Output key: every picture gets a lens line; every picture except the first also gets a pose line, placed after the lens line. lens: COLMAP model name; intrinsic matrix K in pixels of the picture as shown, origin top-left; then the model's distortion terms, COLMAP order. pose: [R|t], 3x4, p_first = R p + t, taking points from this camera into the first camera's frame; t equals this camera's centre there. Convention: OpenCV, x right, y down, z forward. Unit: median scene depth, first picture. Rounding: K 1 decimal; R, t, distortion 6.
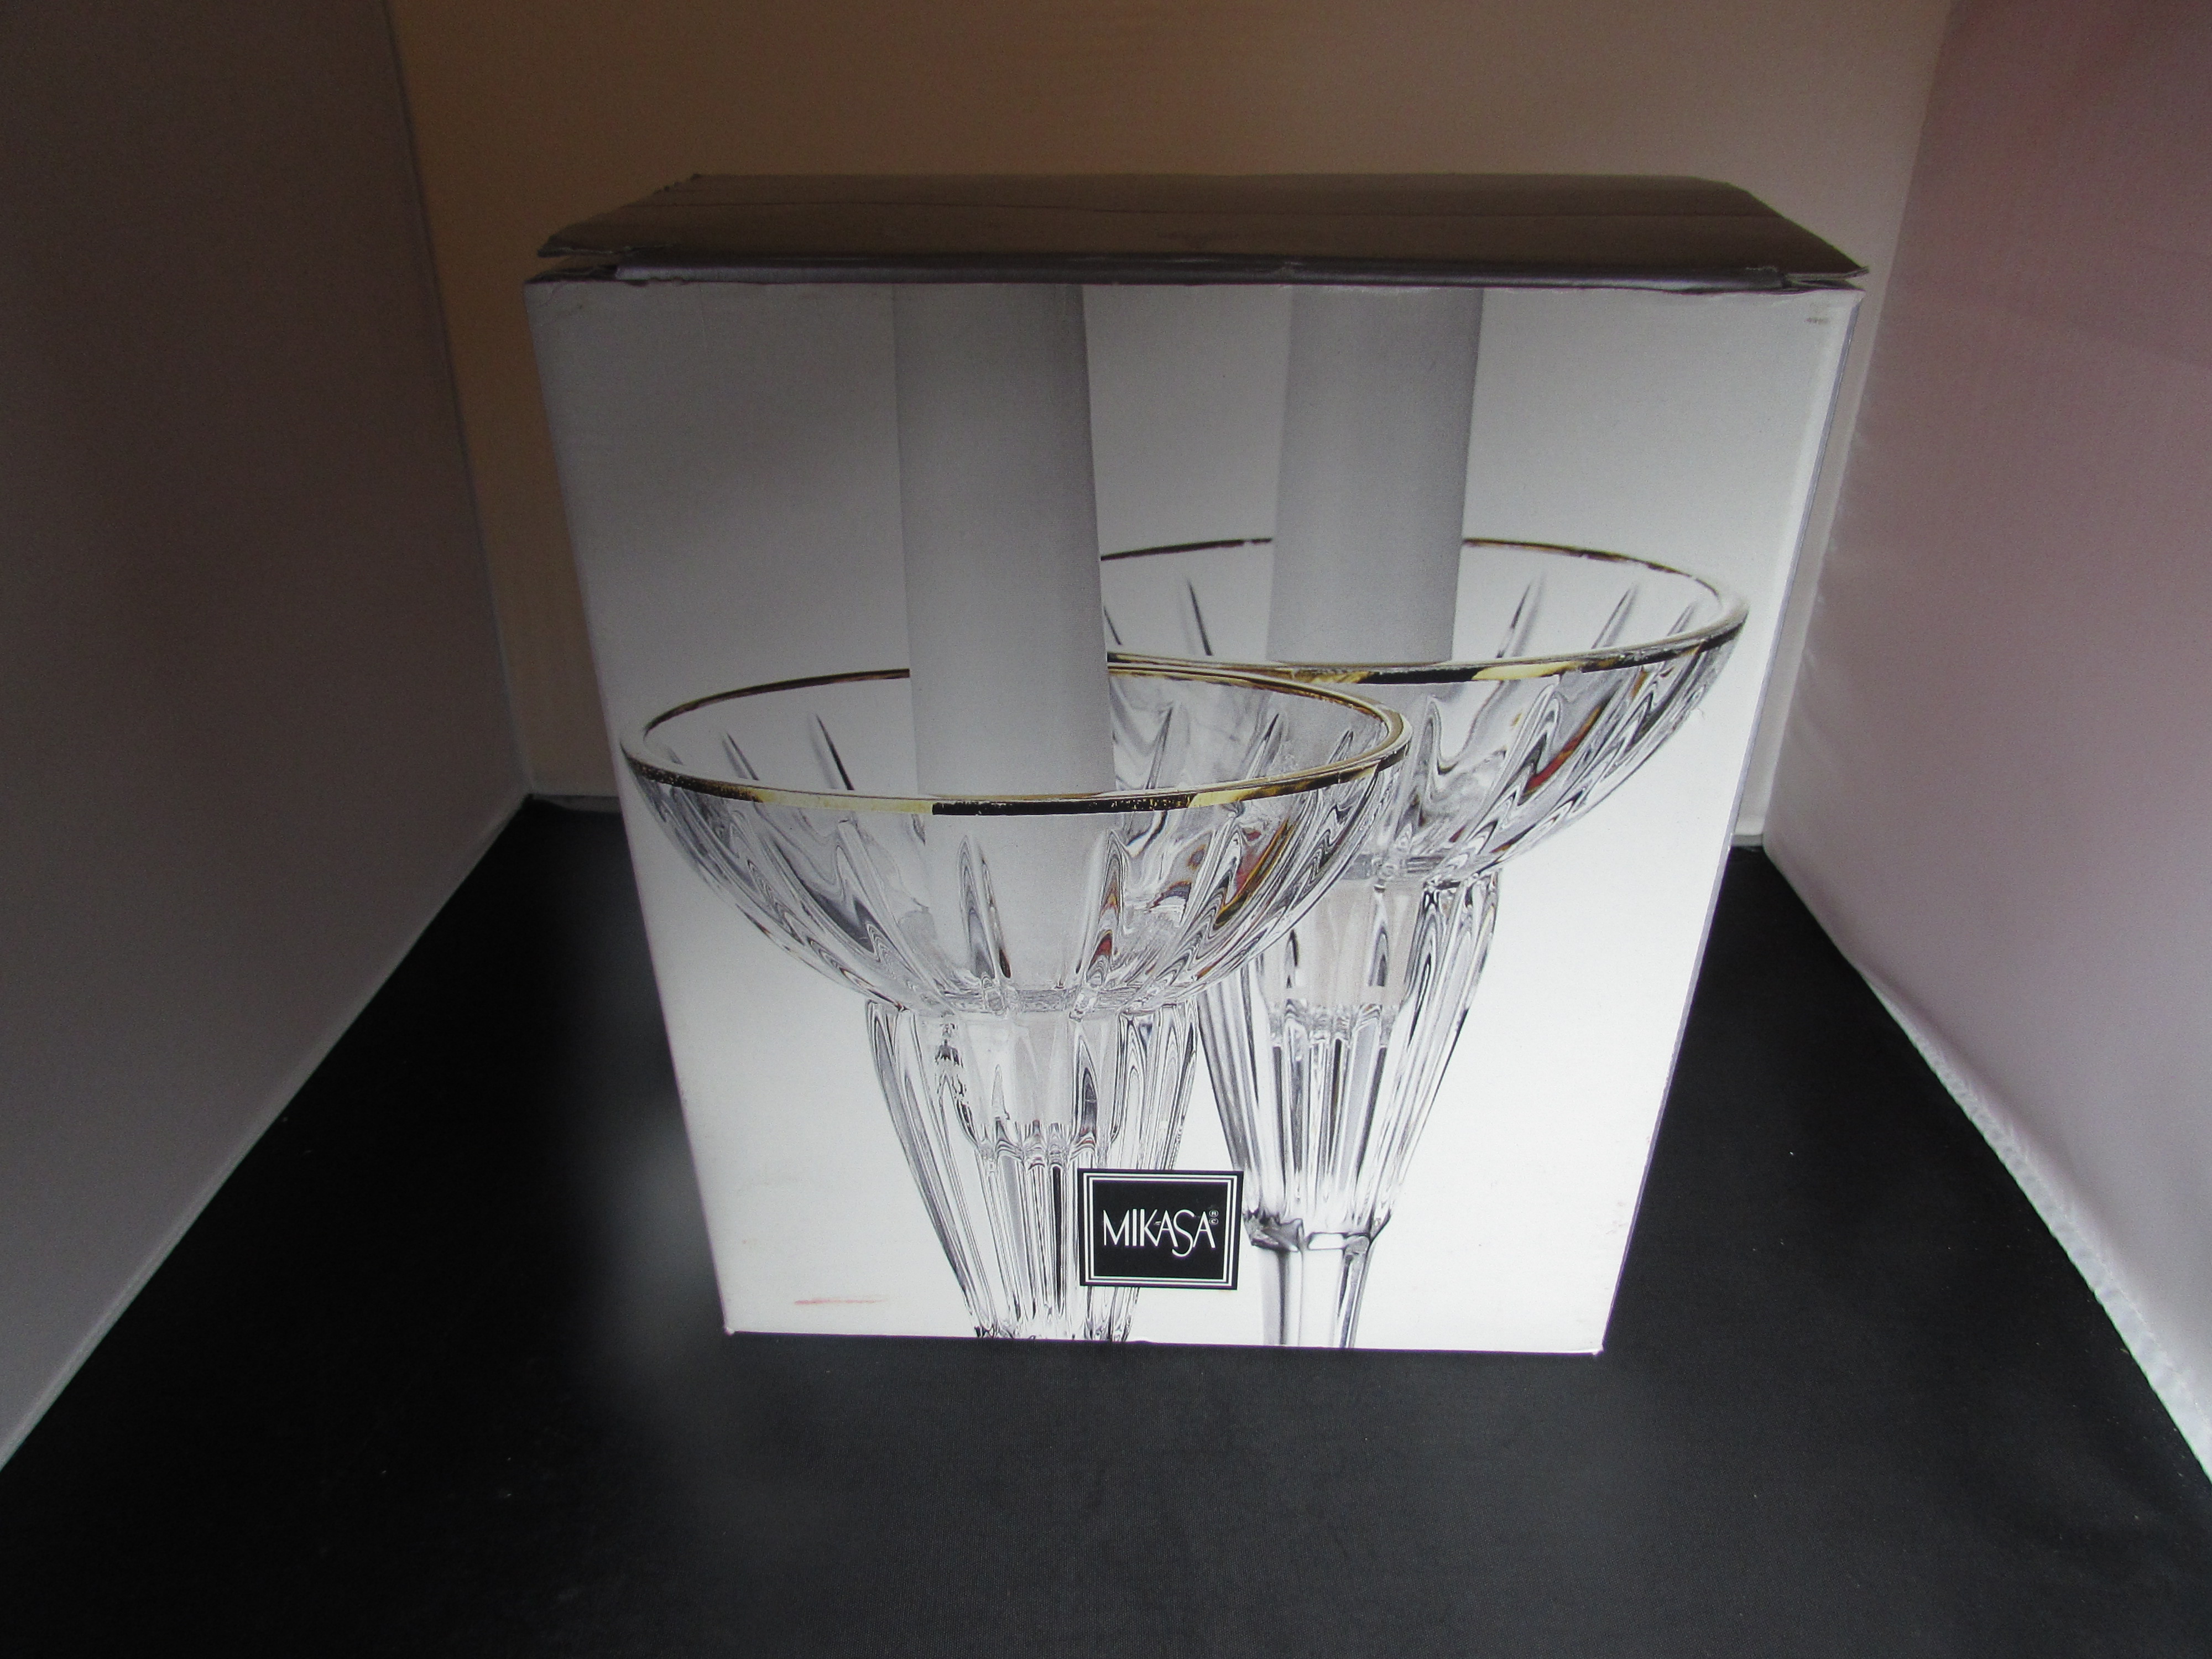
lens RADIAL K [[1569.9, 0, 1106.0], [0, 1569.9, 829.5], [0, 0, 1]] dist [0.030711, 0.001202]
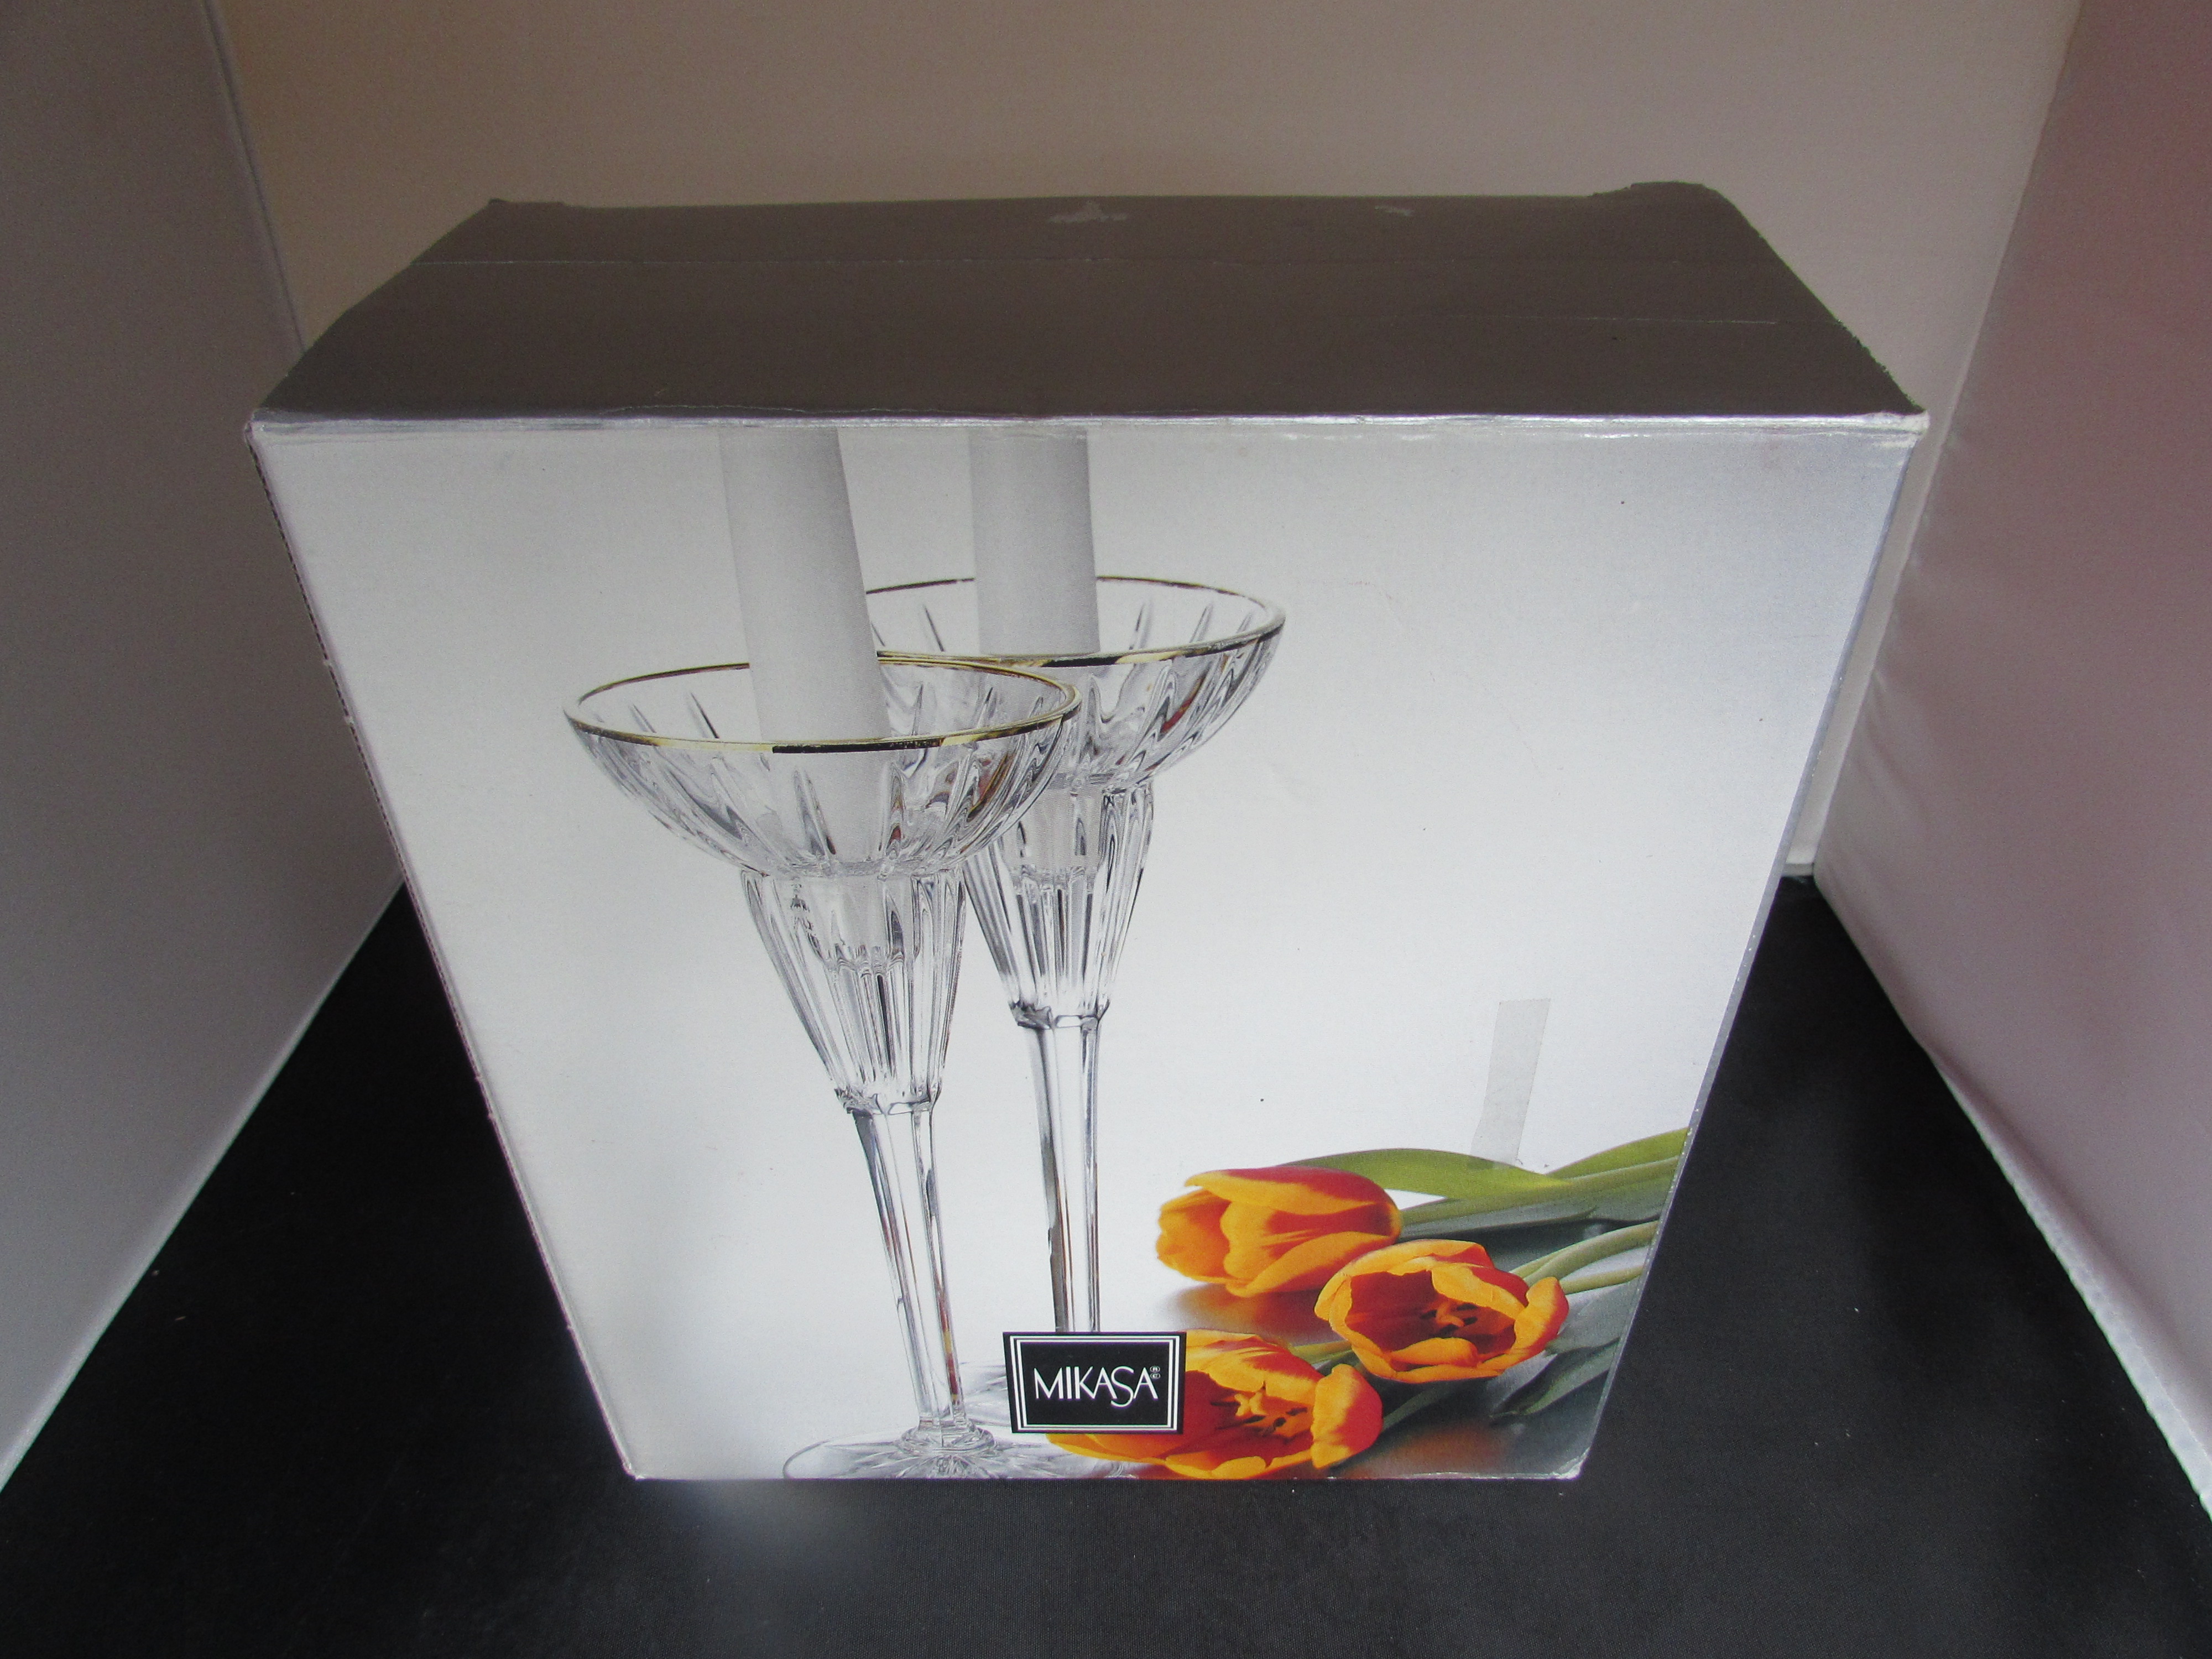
lens RADIAL K [[1569.9, 0, 1106.0], [0, 1569.9, 829.5], [0, 0, 1]] dist [0.030711, 0.001202]
pose [[0.980711, -0.104163, 0.165396, -0.050520], [0.138287, 0.967765, -0.210493, 0.403965], [-0.138138, 0.229305, 0.963503, -0.466497]]
